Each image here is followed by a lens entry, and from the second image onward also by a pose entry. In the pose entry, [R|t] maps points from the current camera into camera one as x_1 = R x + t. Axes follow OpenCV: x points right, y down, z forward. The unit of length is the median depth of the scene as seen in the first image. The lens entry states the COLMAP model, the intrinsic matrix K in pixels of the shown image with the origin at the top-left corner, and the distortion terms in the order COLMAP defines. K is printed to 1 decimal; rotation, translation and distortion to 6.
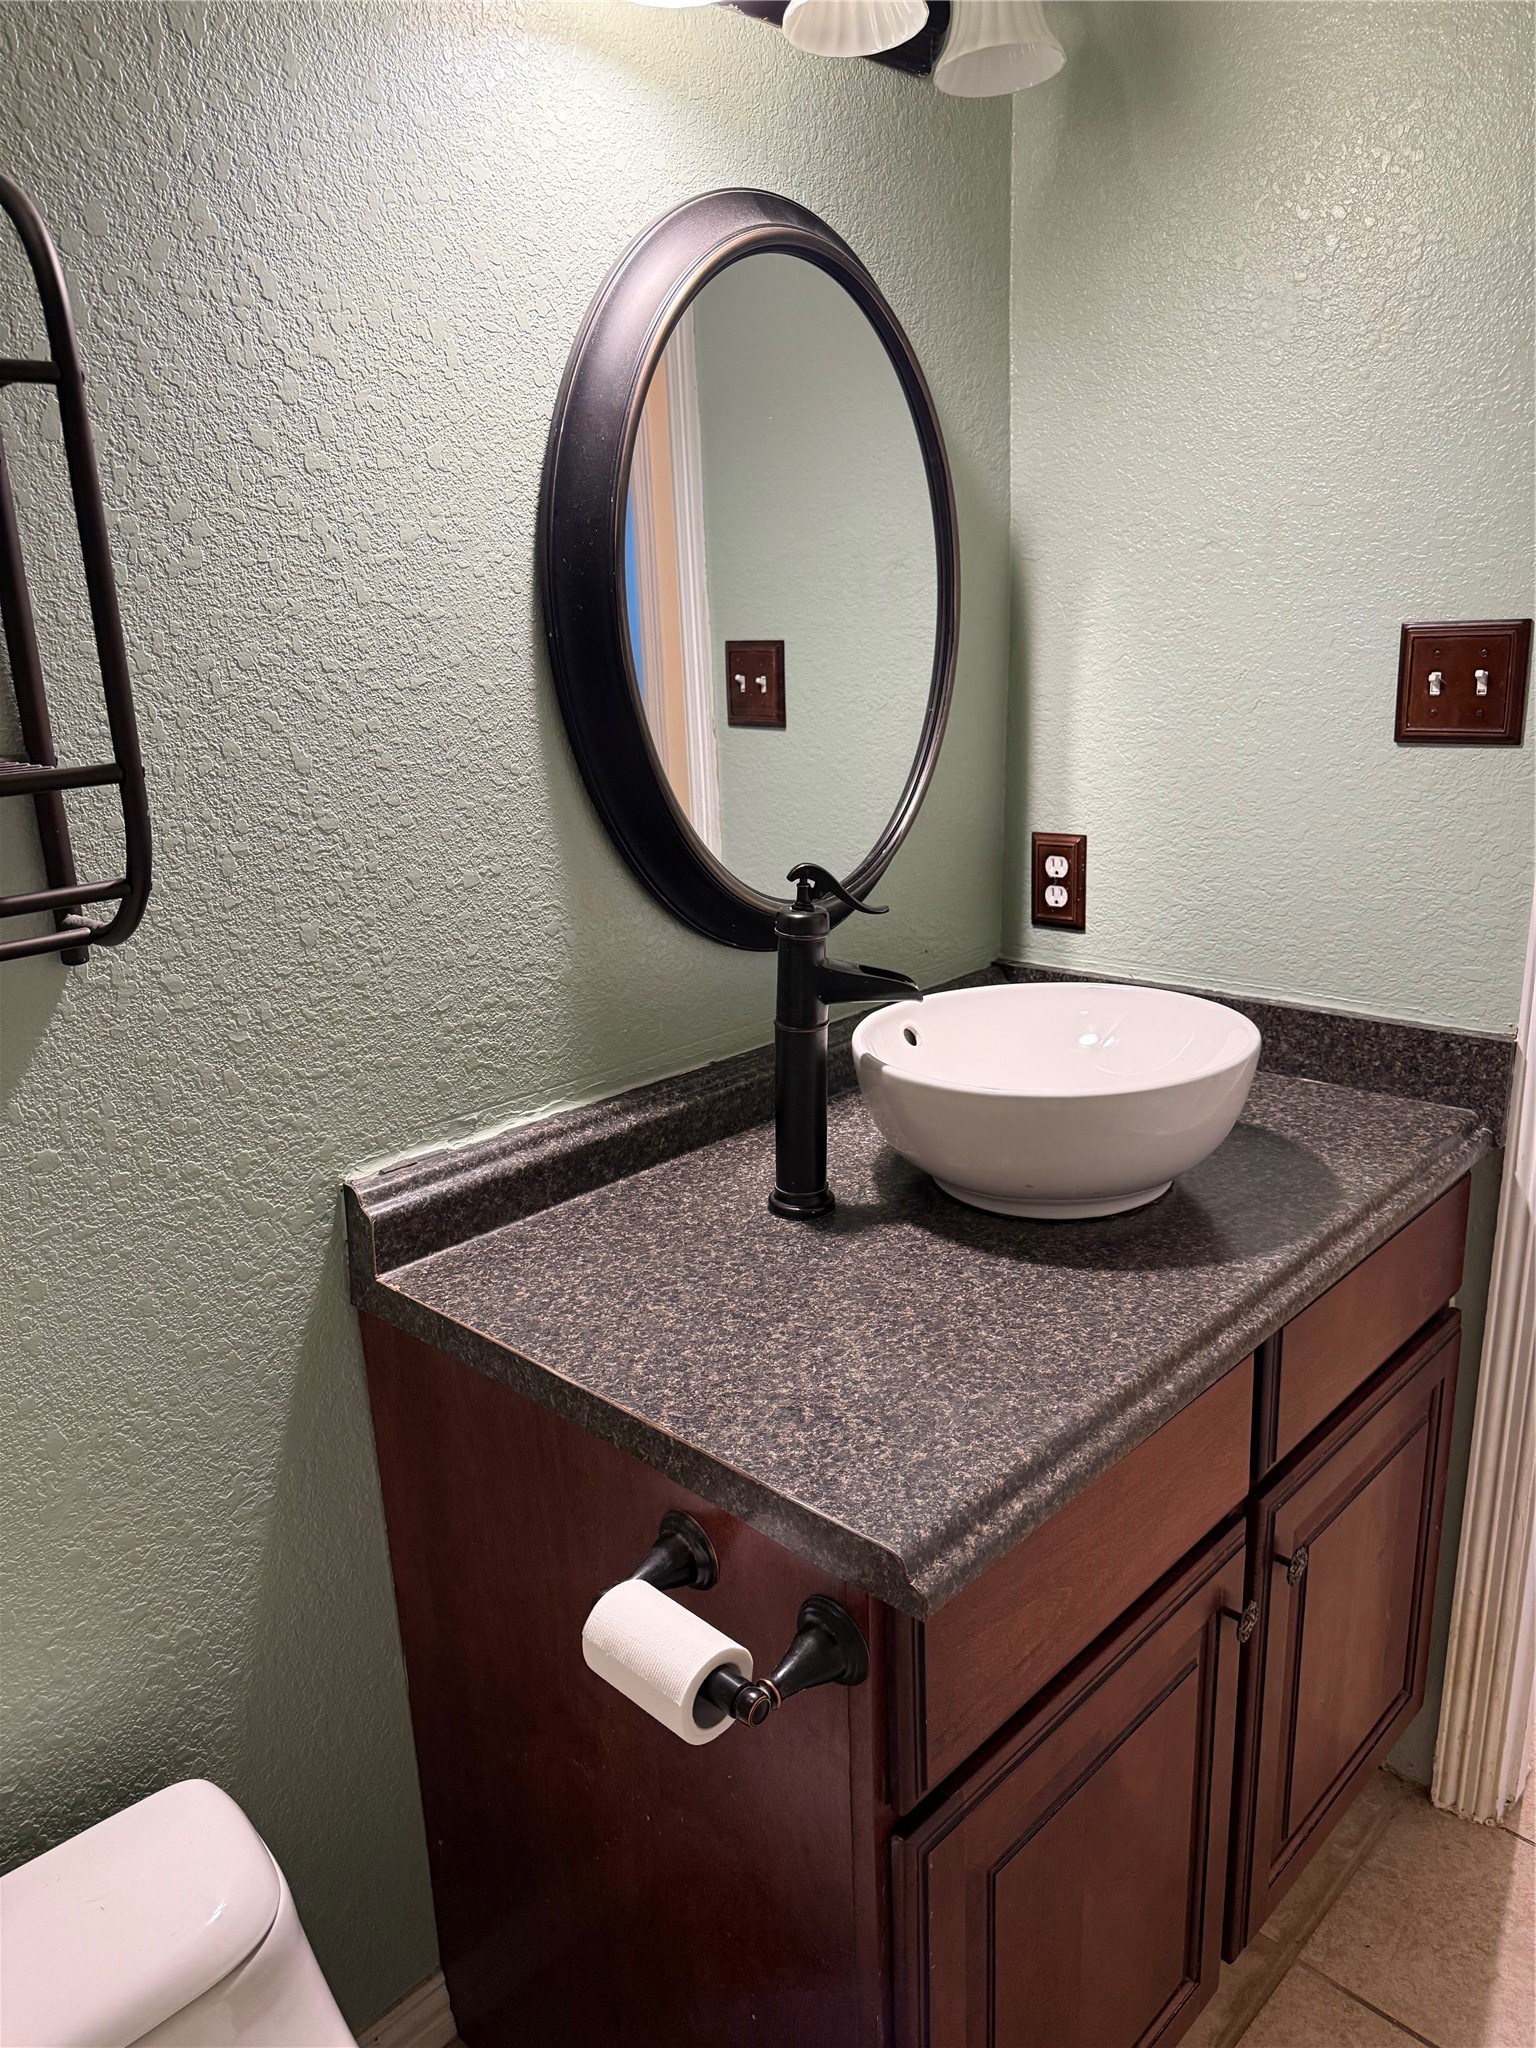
lens RADIAL K [[1446.8, 0, 753.0], [0, 1446.8, 1060.3], [0, 0, 1]] dist [0.037360, -0.051181]
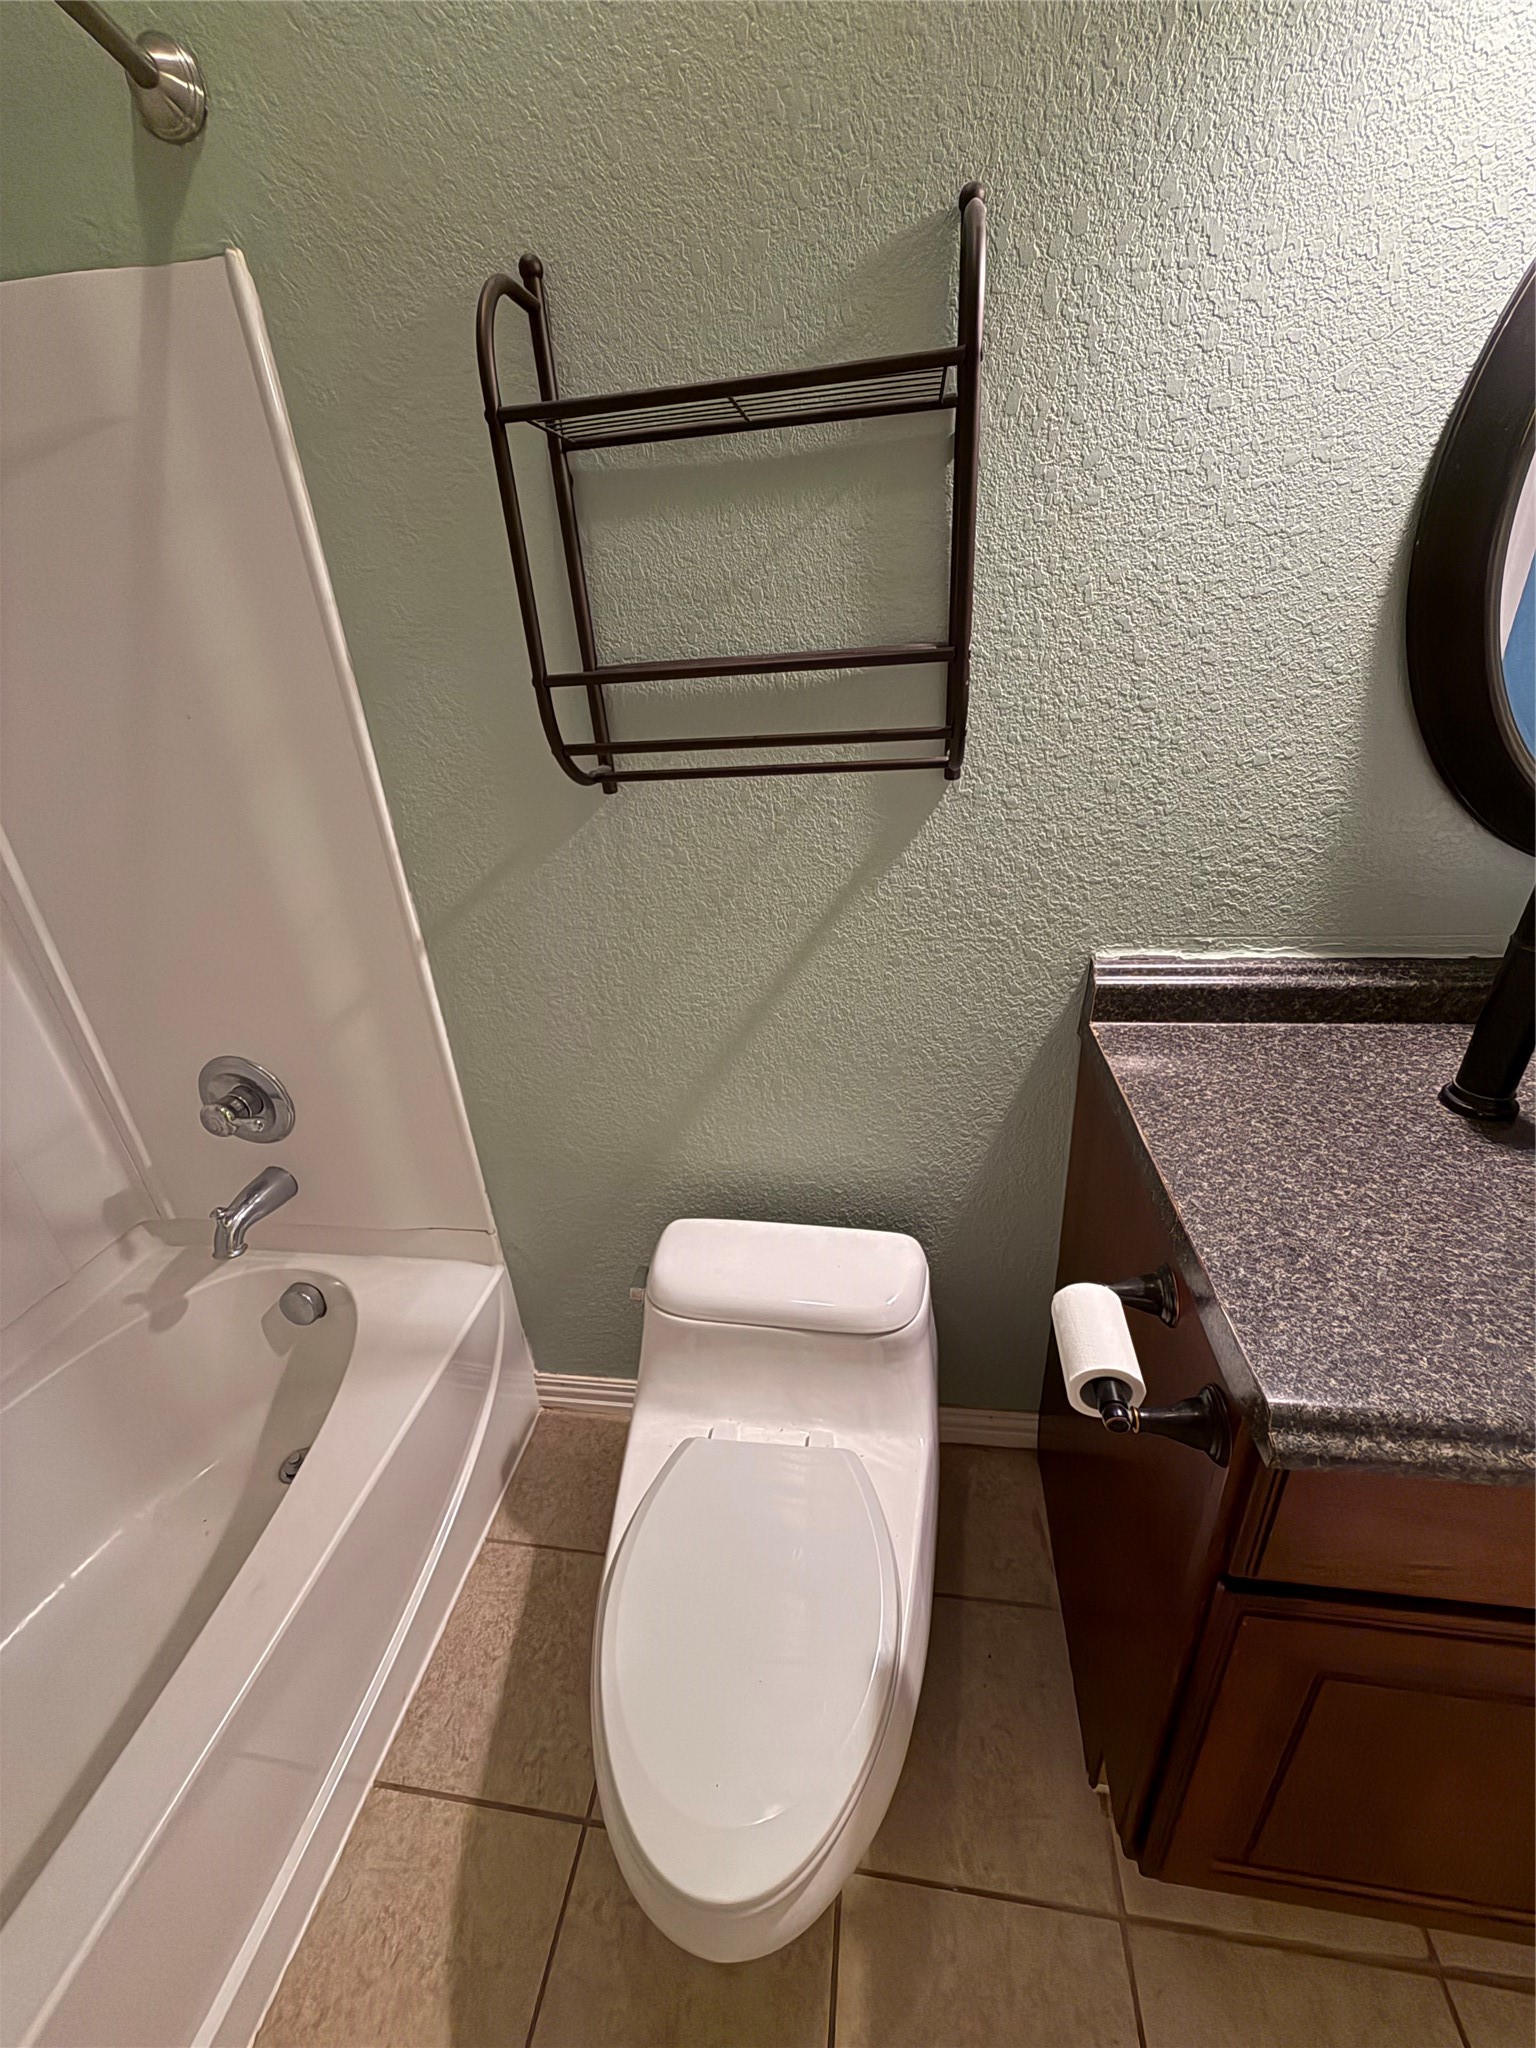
lens RADIAL K [[822.8, 0, 766.2], [0, 822.8, 1022.7], [0, 0, 1]] dist [0.006991, -0.002334]
pose [[0.585390, 0.364111, -0.724391, 0.173325], [-0.201362, 0.930780, 0.305128, -0.046689], [0.785348, -0.032754, 0.618187, 0.218957]]
